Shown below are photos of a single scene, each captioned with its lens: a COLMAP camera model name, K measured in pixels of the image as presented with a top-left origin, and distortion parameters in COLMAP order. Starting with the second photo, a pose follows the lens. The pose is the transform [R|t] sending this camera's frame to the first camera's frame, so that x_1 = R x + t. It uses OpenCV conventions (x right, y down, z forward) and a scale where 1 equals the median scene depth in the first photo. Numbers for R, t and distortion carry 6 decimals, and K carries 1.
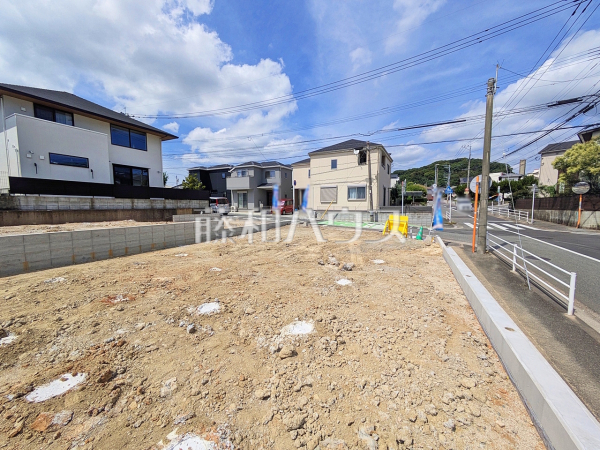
lens RADIAL K [[233.6, 0, 295.6], [0, 233.6, 227.0], [0, 0, 1]] dist [0.000331, -0.000188]
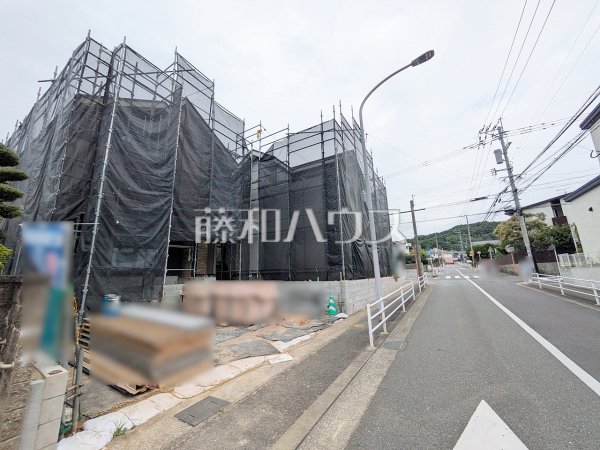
lens RADIAL K [[237.6, 0, 301.7], [0, 237.6, 223.3], [0, 0, 1]] dist [0.000608, 0.000250]
pose [[0.997141, -0.034945, -0.067000, -0.005778], [0.013532, 0.954889, -0.296655, 0.081993], [0.074344, 0.294900, 0.952632, -0.438659]]
